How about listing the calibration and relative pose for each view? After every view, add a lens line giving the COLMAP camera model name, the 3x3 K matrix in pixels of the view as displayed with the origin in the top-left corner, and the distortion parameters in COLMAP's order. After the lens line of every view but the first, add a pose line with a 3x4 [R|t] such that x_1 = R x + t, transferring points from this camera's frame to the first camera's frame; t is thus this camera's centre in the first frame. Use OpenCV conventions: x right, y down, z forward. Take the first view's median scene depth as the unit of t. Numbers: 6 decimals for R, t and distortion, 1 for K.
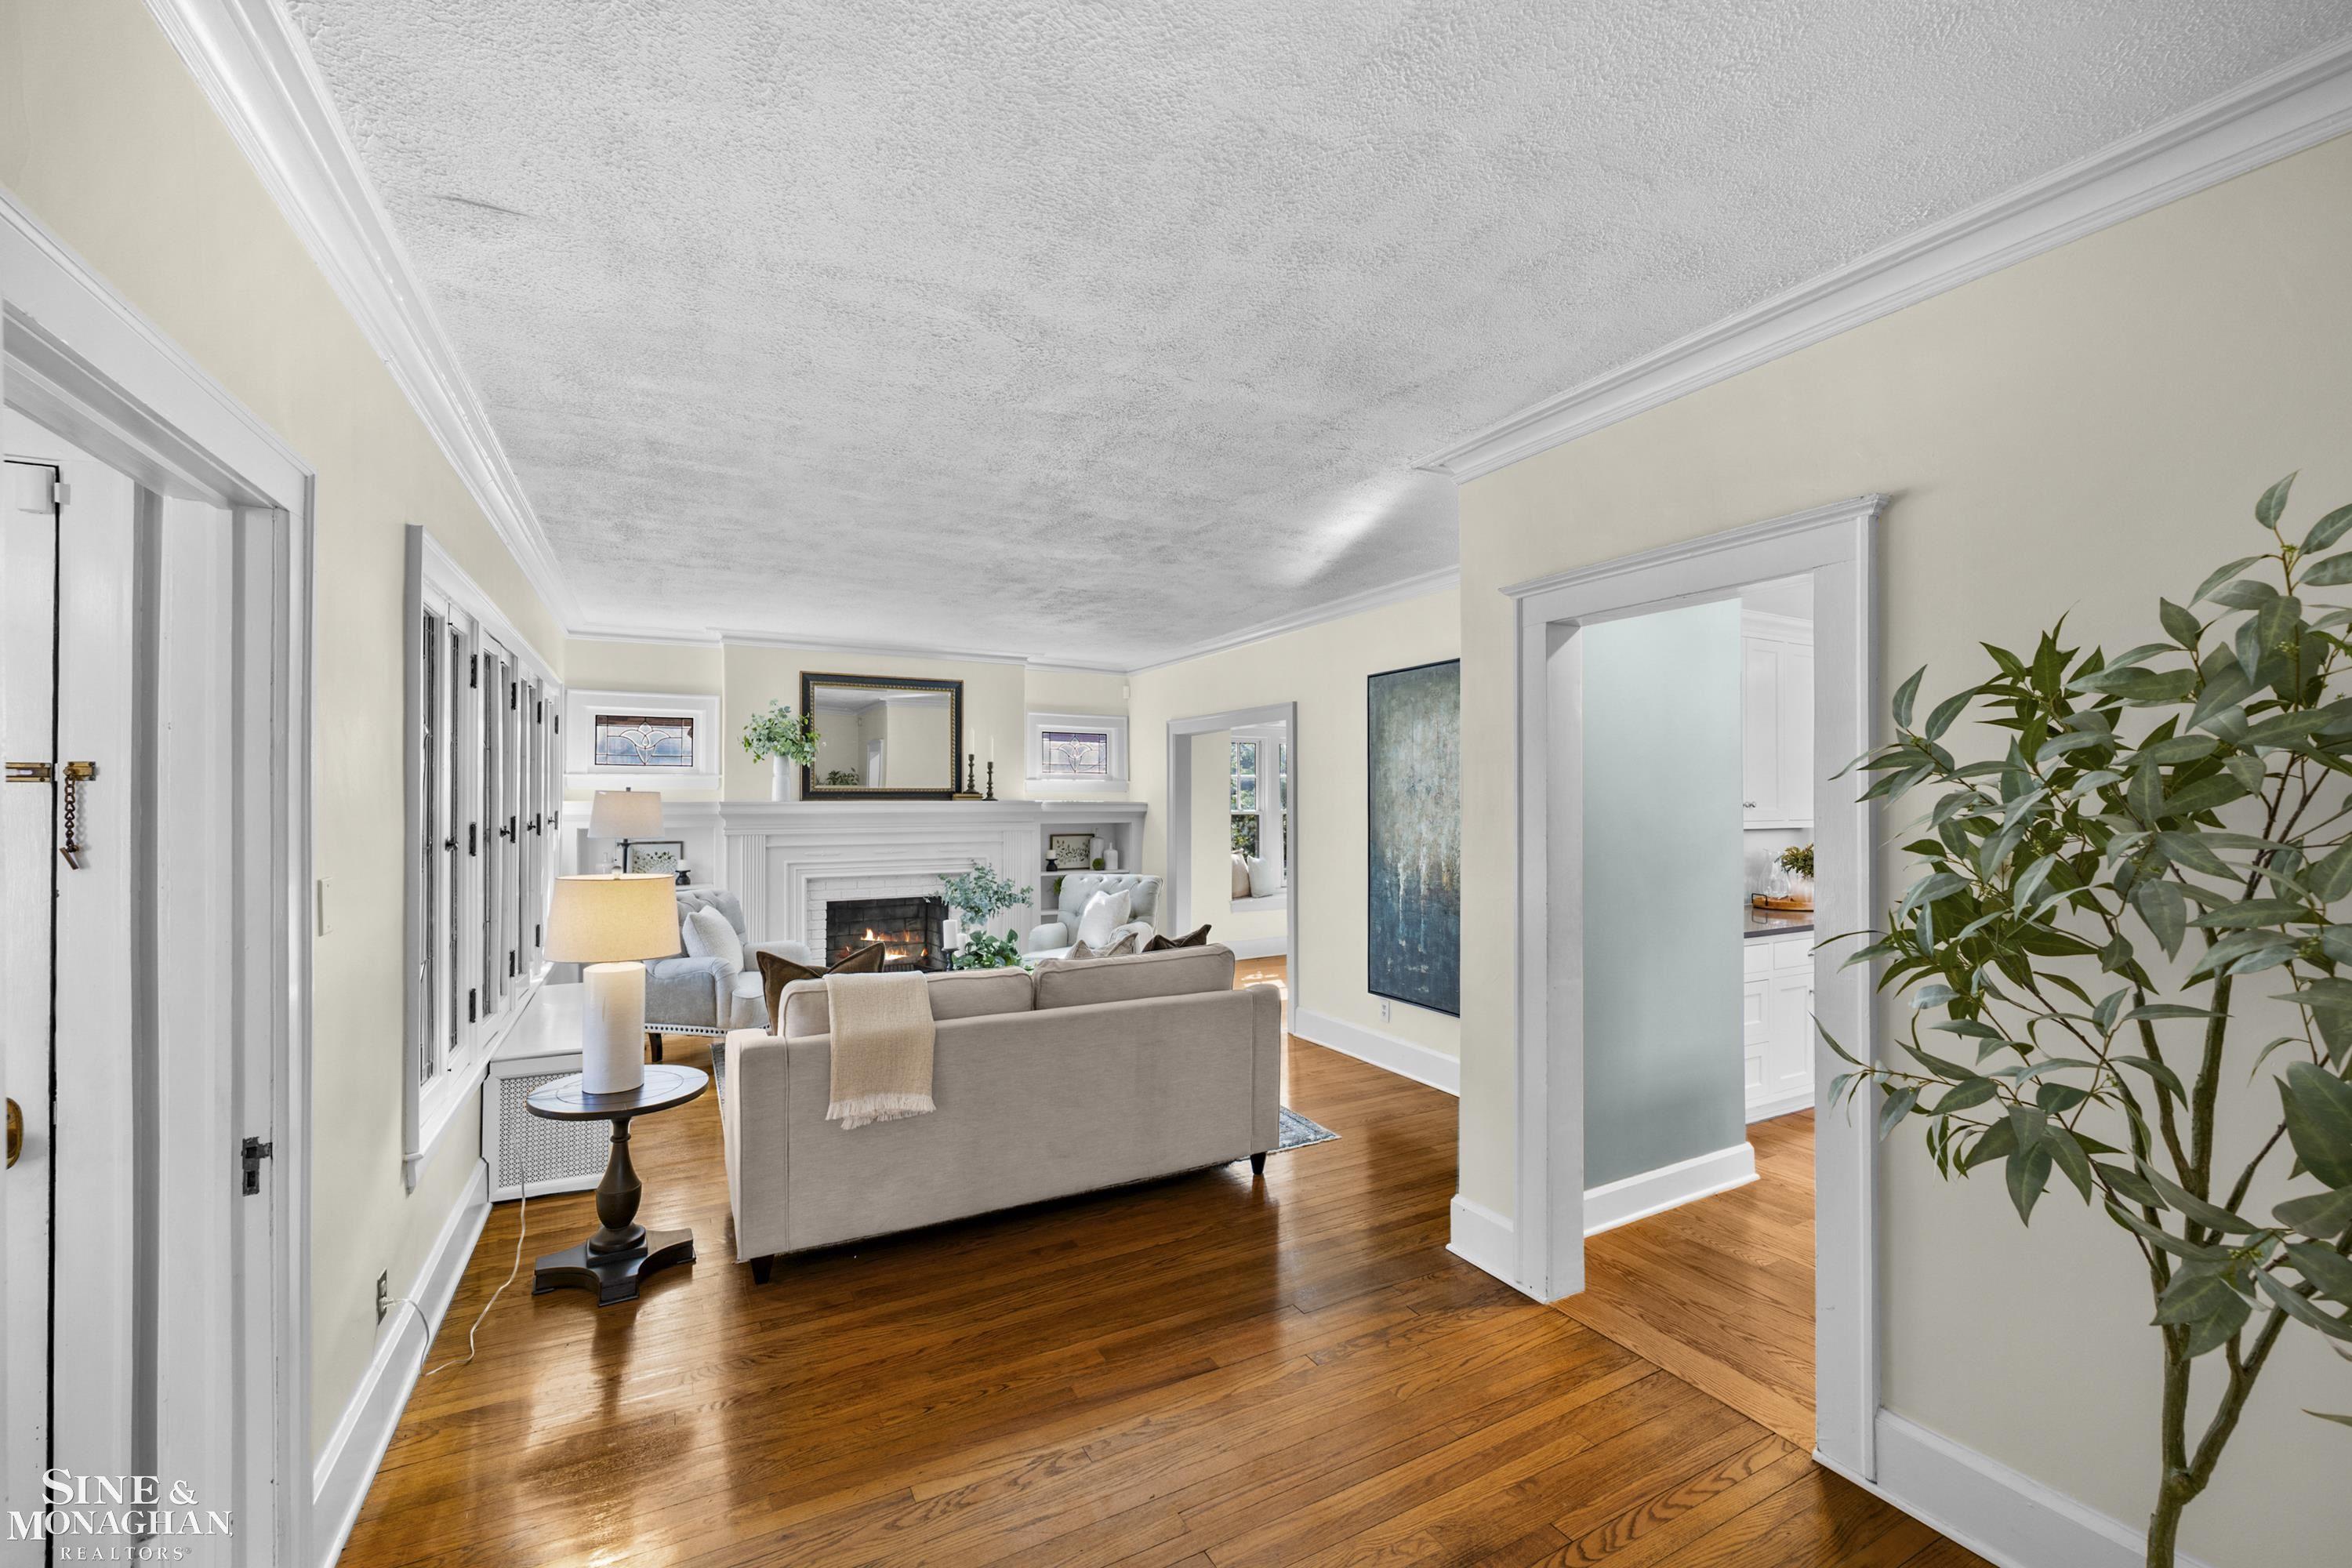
lens RADIAL K [[939.0, 0, 1174.8], [0, 939.0, 791.3], [0, 0, 1]] dist [0.001313, 0.000466]
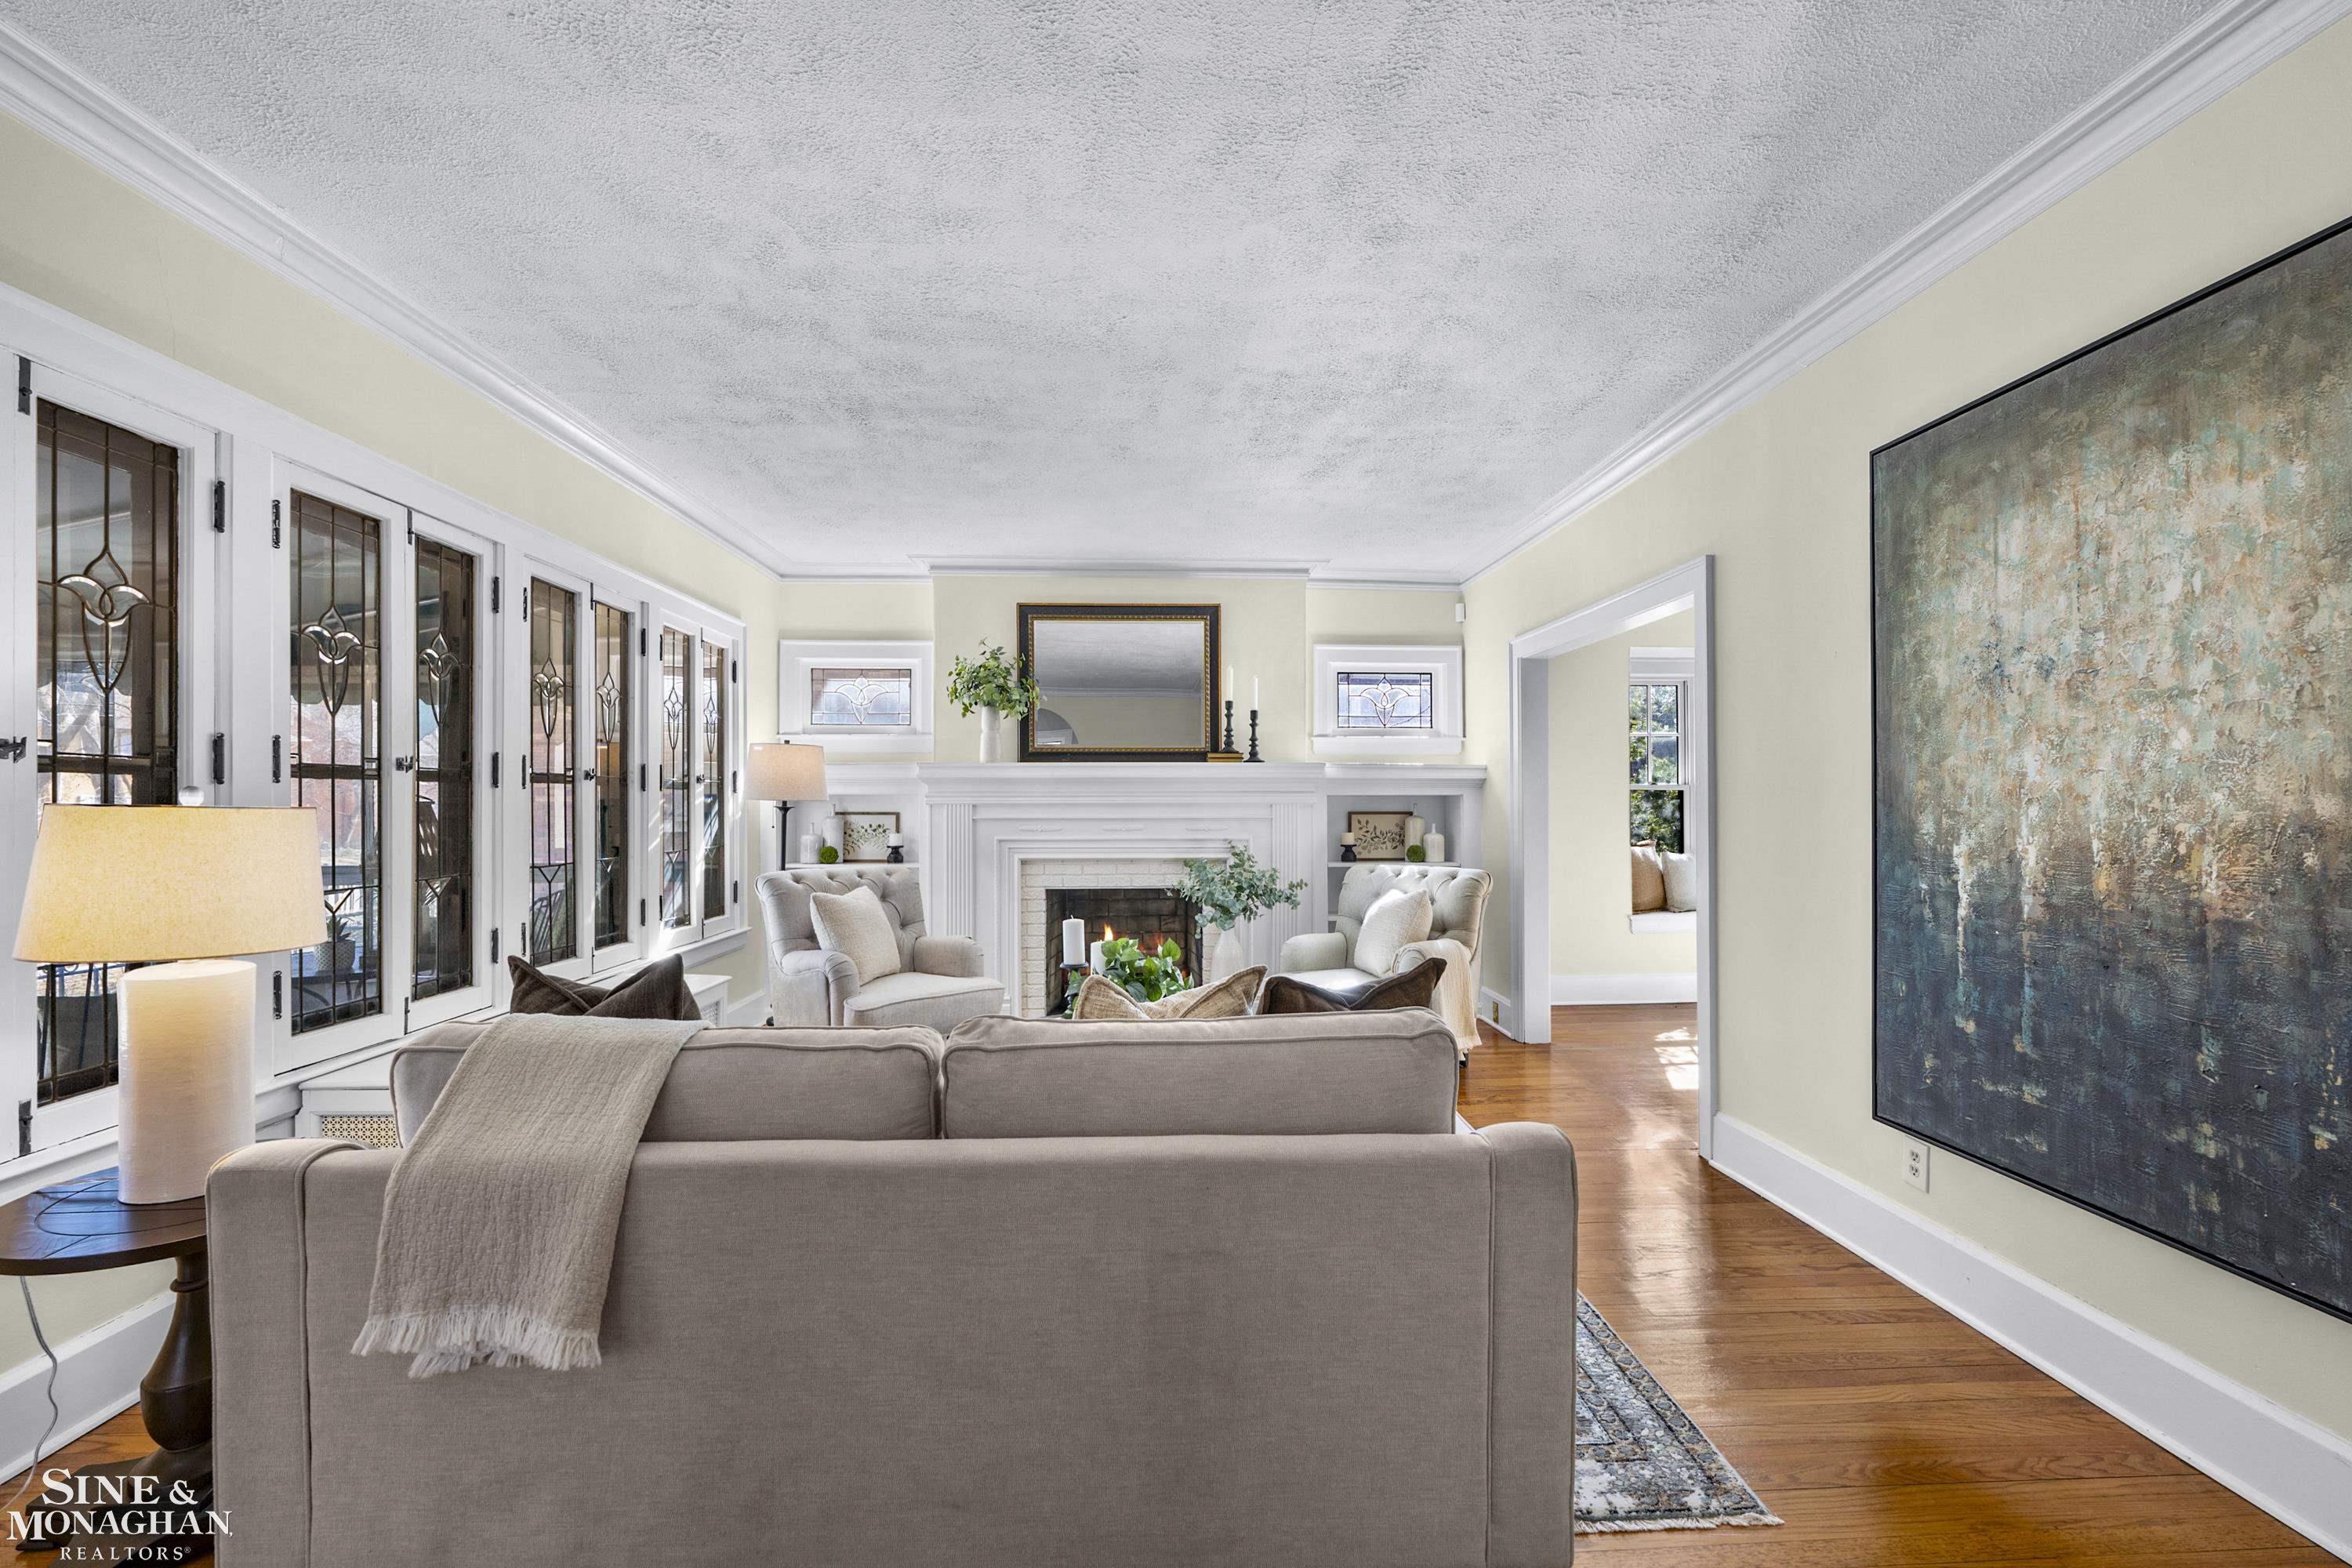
lens RADIAL K [[939.0, 0, 1178.0], [0, 939.0, 797.9], [0, 0, 1]] dist [0.001313, 0.000466]
pose [[0.903363, -0.003077, -0.428865, 0.073553], [0.004846, 0.999984, 0.003033, 0.038782], [0.428849, -0.004818, 0.903363, 0.333818]]
